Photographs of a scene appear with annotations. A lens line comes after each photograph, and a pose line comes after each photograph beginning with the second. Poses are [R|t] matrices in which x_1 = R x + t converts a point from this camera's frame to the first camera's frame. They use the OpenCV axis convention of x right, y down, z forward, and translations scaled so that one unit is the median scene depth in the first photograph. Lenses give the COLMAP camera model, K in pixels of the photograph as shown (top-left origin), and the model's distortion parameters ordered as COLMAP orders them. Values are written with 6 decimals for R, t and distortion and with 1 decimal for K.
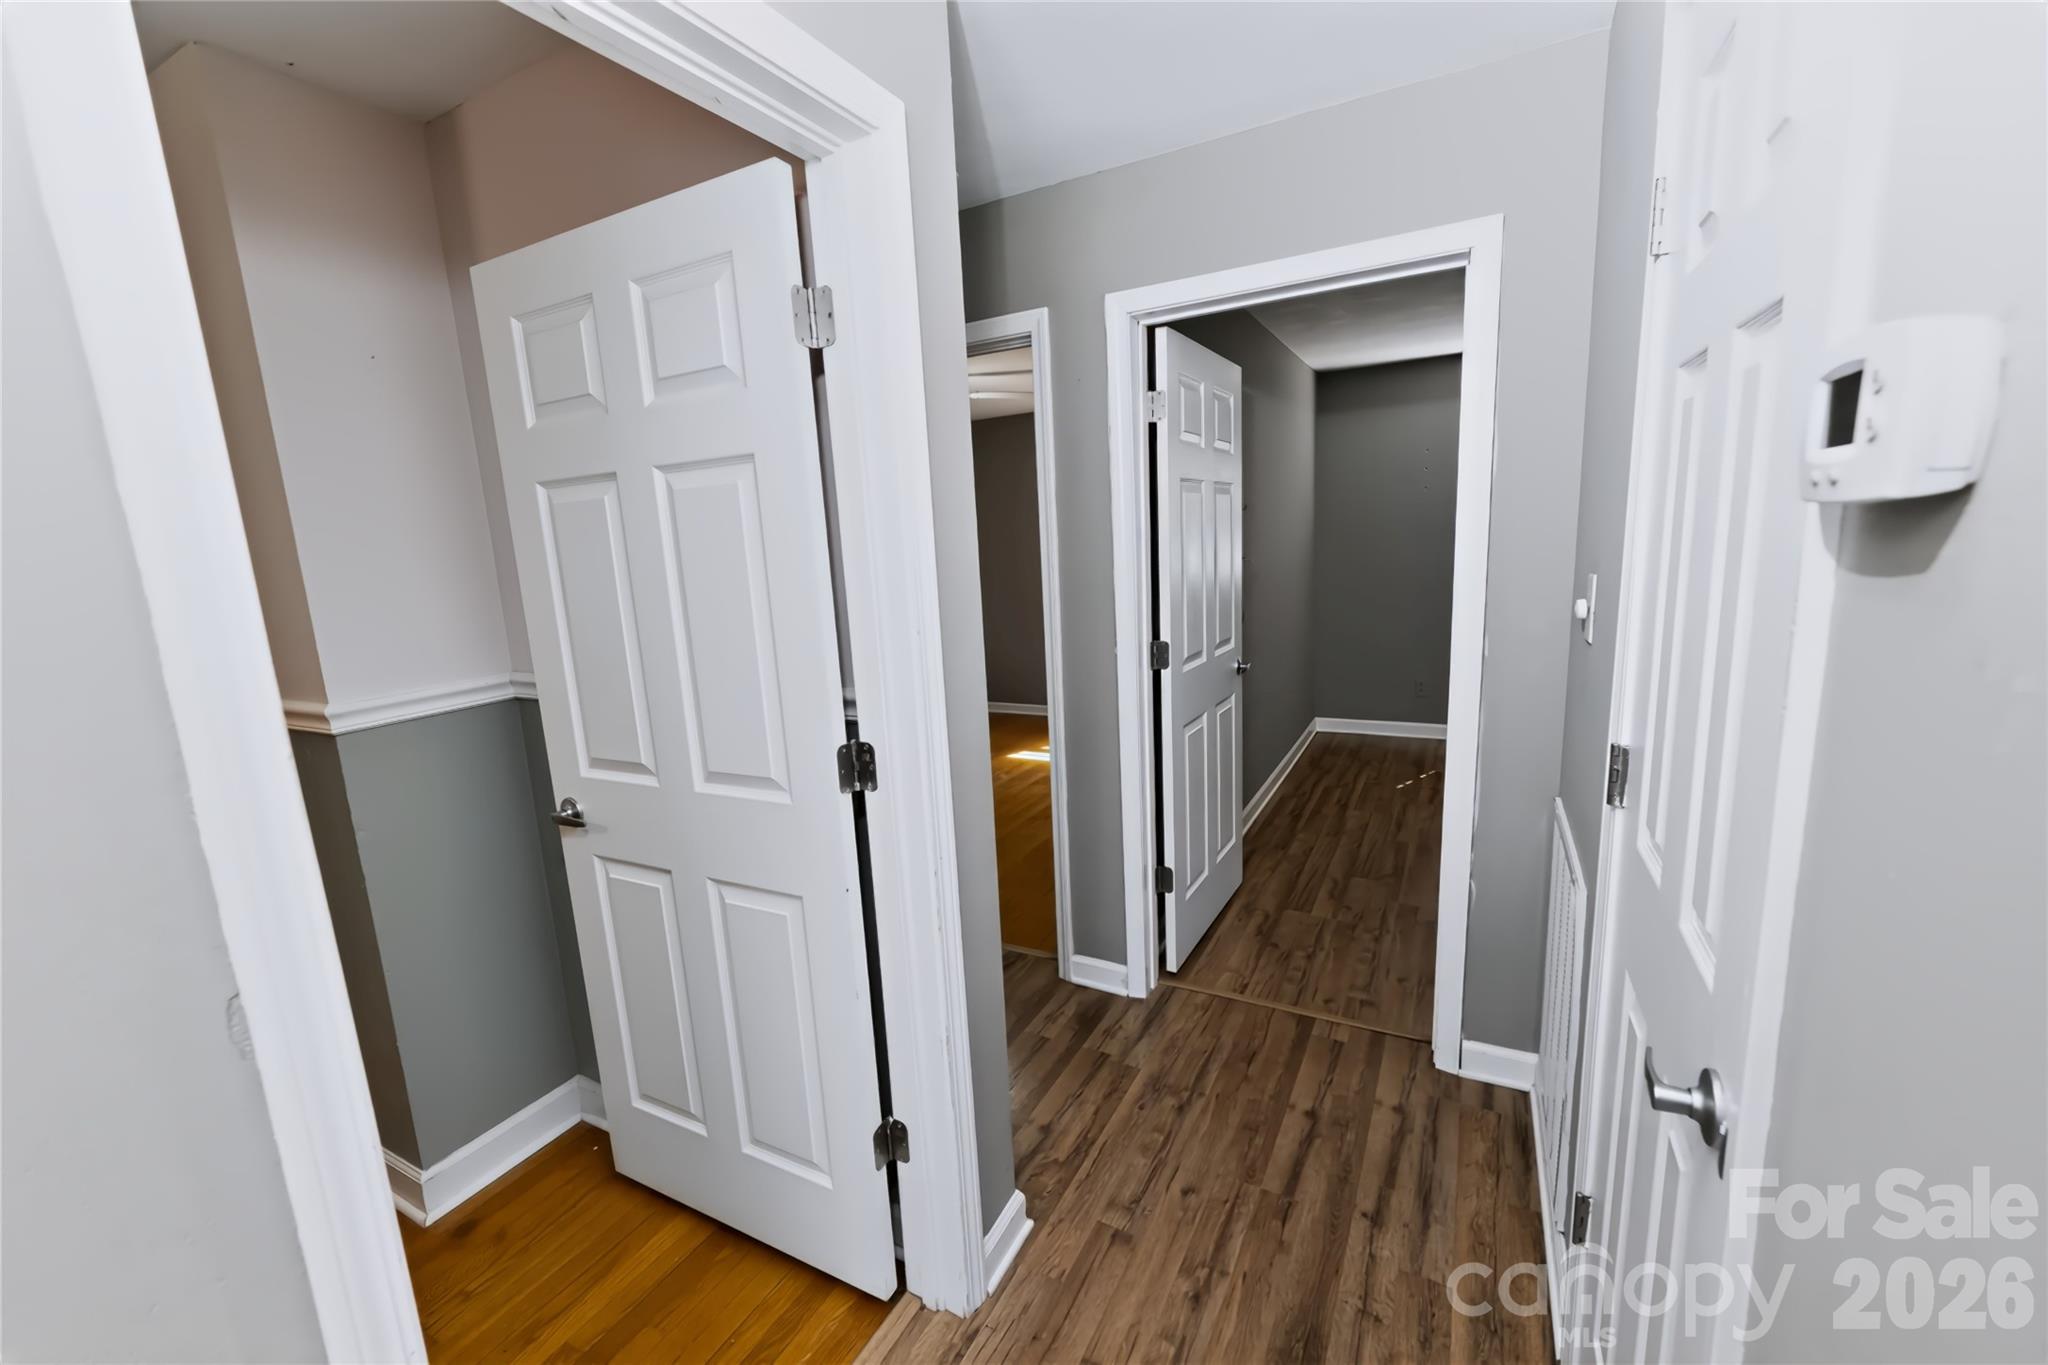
lens RADIAL K [[827.6, 0, 1011.3], [0, 827.6, 687.8], [0, 0, 1]] dist [0.006283, -0.004017]
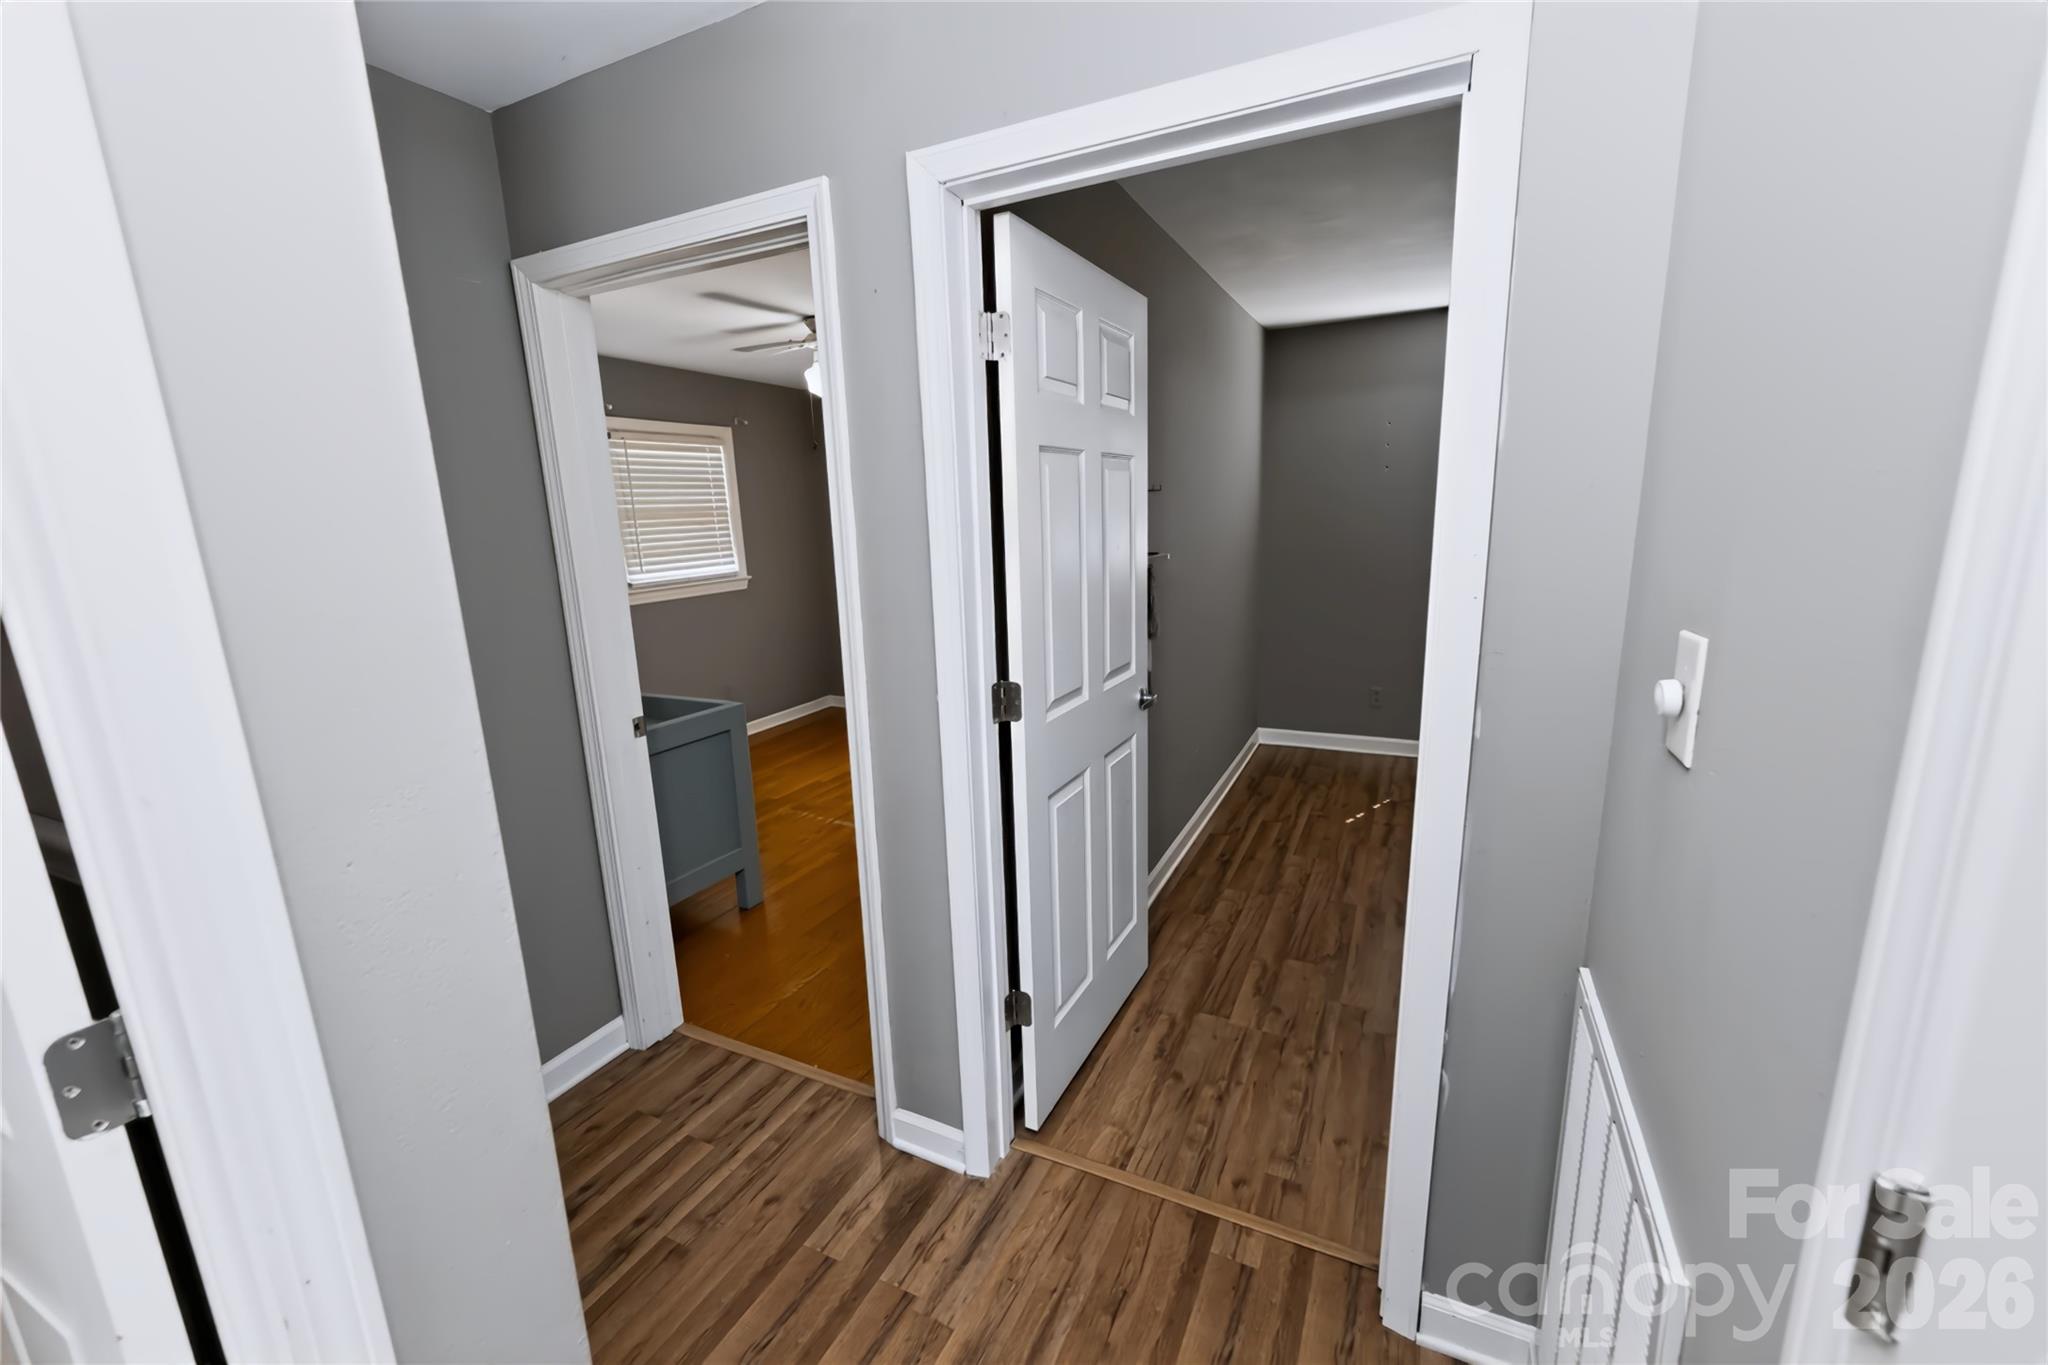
lens RADIAL K [[827.6, 0, 1011.3], [0, 827.6, 687.8], [0, 0, 1]] dist [0.006283, -0.004017]
pose [[0.999015, 0.007378, 0.043756, 0.140737], [-0.008723, 0.999493, 0.030630, -0.067383], [-0.043508, -0.030982, 0.998573, 0.284006]]
